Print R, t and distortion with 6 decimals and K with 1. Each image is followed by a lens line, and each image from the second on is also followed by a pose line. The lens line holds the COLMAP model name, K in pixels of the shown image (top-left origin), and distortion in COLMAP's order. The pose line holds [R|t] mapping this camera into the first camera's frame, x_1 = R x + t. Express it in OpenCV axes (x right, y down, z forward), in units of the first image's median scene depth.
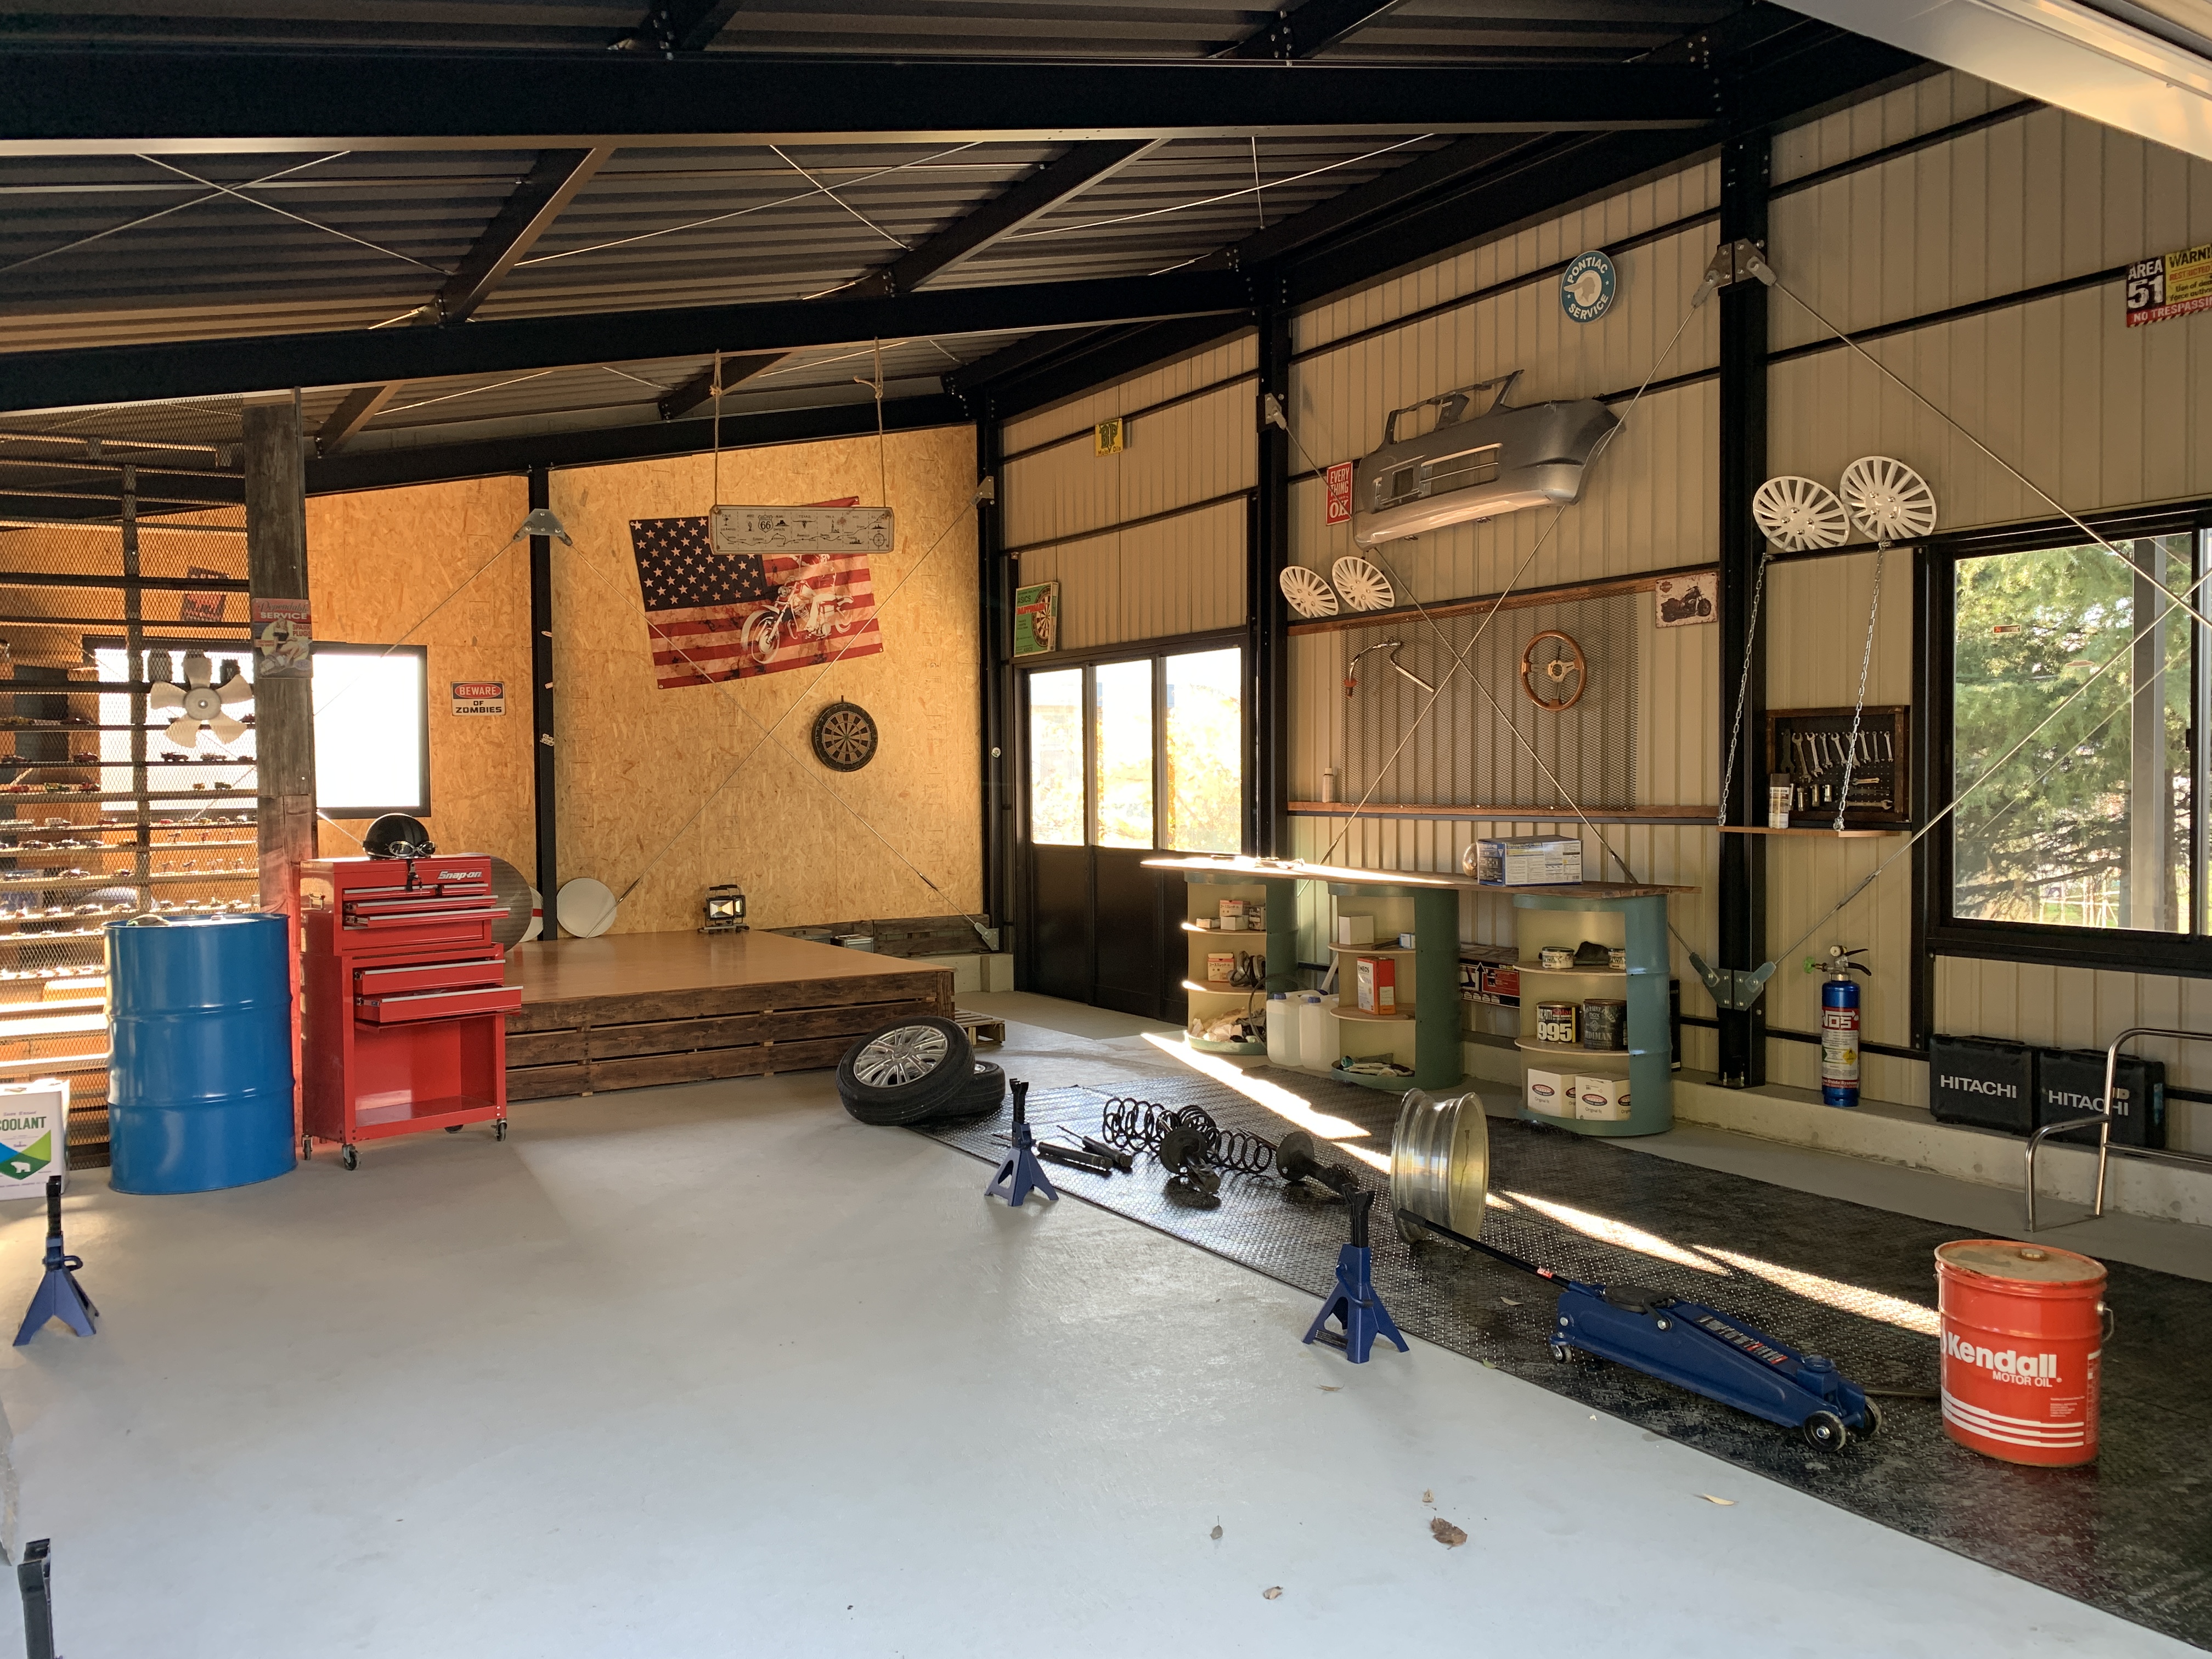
lens RADIAL K [[1667.0, 0, 1103.8], [0, 1667.0, 825.6], [0, 0, 1]] dist [0.008690, -0.000021]
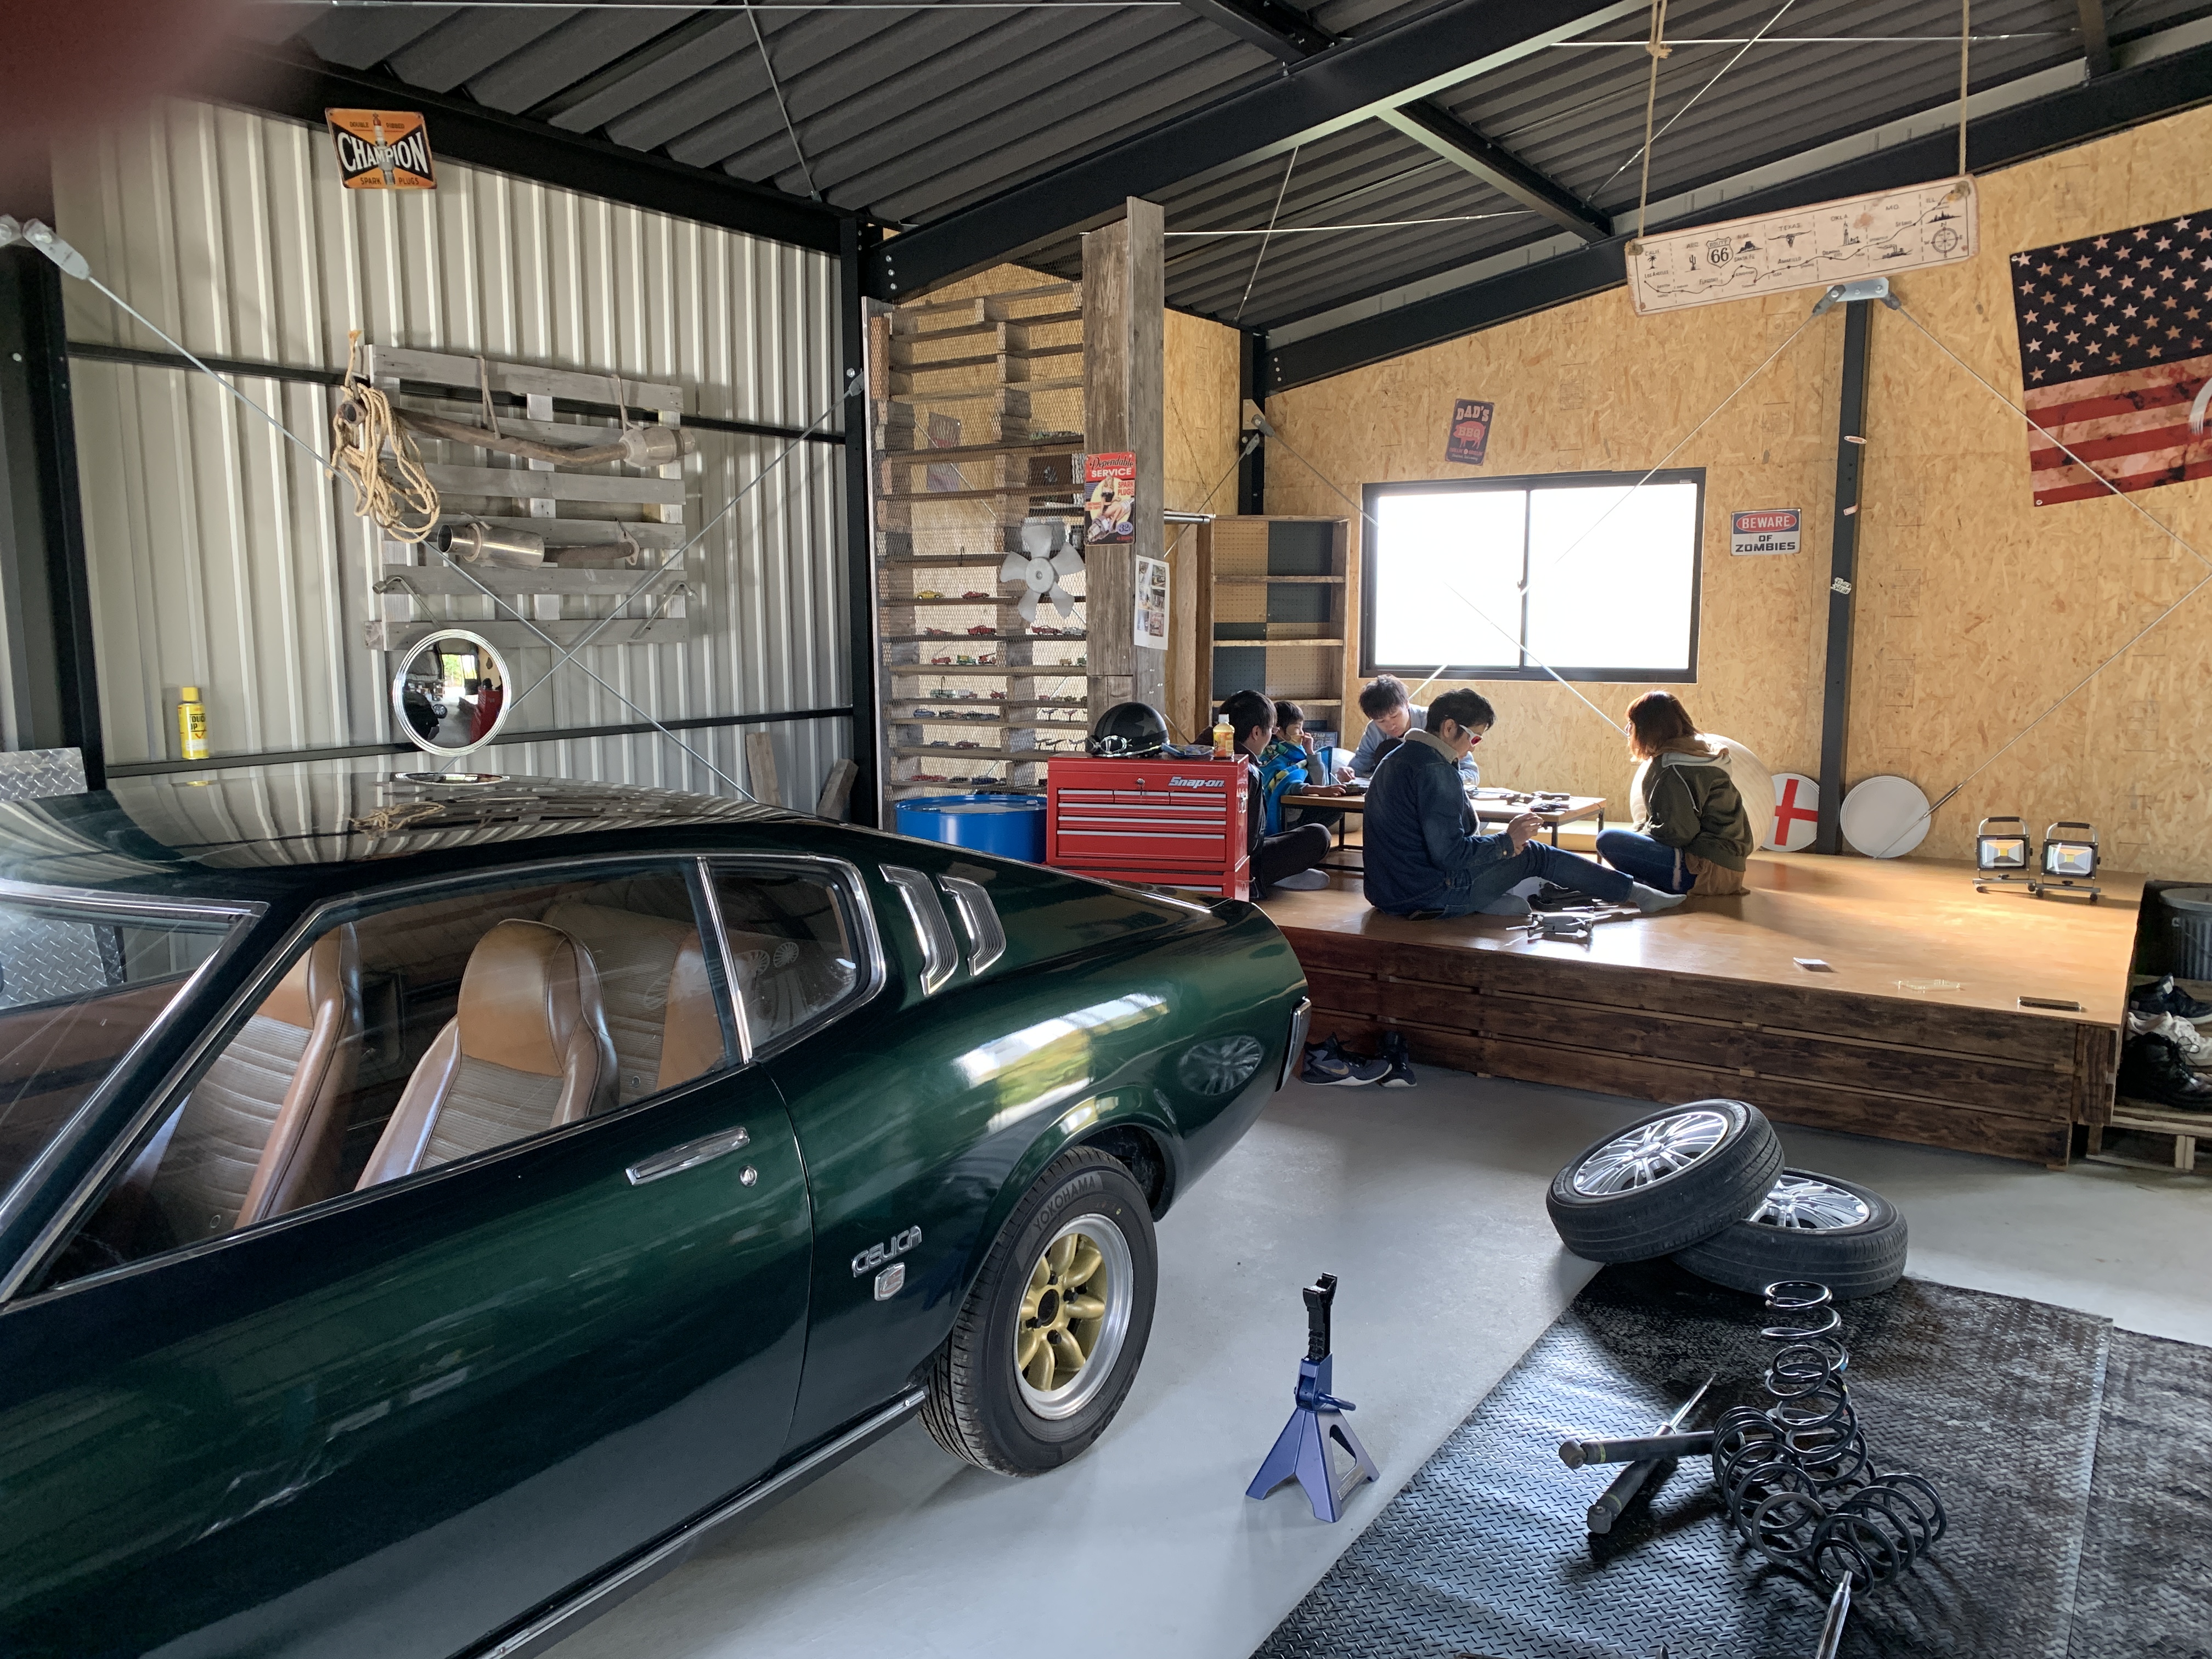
lens RADIAL K [[1667.0, 0, 1106.0], [0, 1667.0, 845.2], [0, 0, 1]] dist [0.008690, -0.000021]
pose [[0.421874, 0.137911, -0.896104, 0.200480], [-0.023989, 0.989716, 0.141024, -0.033050], [0.906337, -0.037997, 0.420843, 0.374871]]
